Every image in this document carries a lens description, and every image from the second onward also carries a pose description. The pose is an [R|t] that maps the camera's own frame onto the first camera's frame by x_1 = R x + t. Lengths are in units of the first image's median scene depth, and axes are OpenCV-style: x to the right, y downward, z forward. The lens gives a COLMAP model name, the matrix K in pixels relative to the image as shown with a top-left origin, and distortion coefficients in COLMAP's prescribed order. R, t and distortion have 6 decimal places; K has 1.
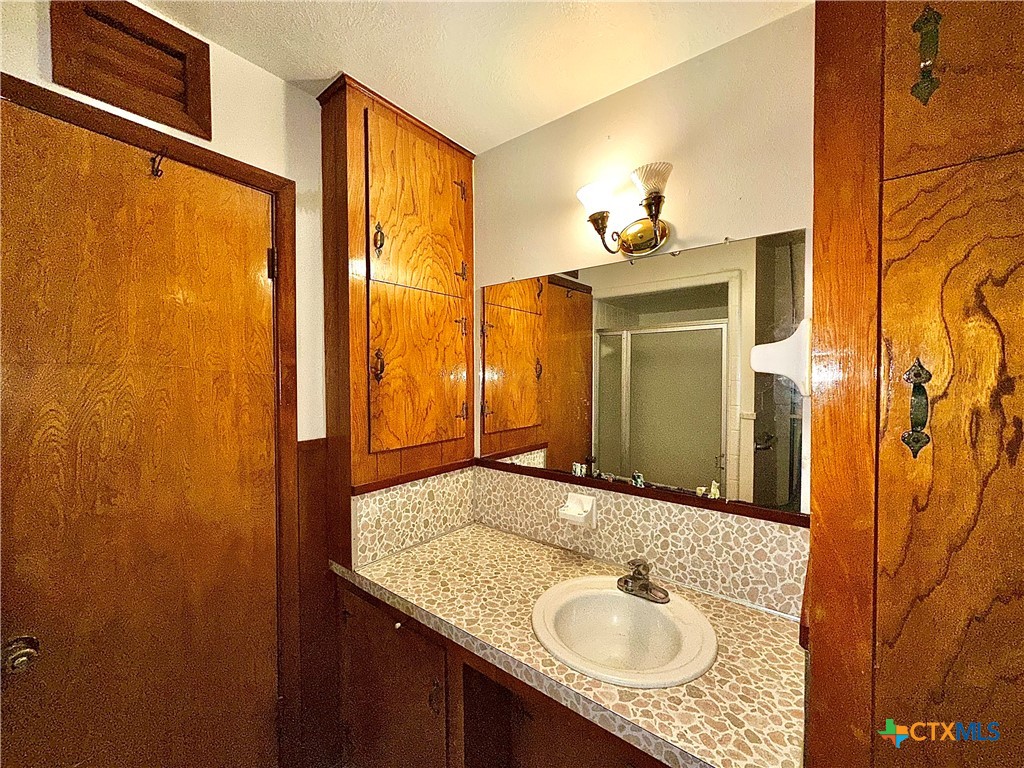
lens RADIAL K [[407.6, 0, 512.0], [0, 407.6, 384.0], [0, 0, 1]] dist [-0.000638, -0.000145]
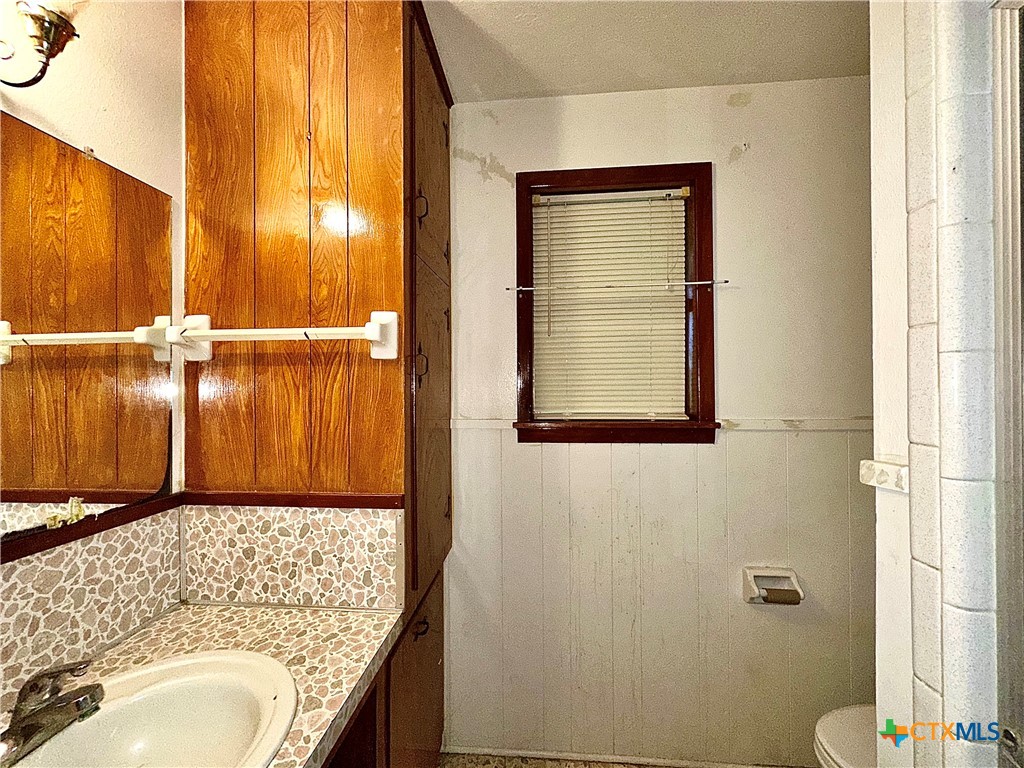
lens RADIAL K [[407.6, 0, 512.0], [0, 407.6, 384.0], [0, 0, 1]] dist [-0.000638, -0.000145]
pose [[-0.548246, 0.009134, 0.836267, -0.506616], [0.027284, 0.999603, 0.006969, 0.074175], [-0.835872, 0.026638, -0.548278, 0.830827]]
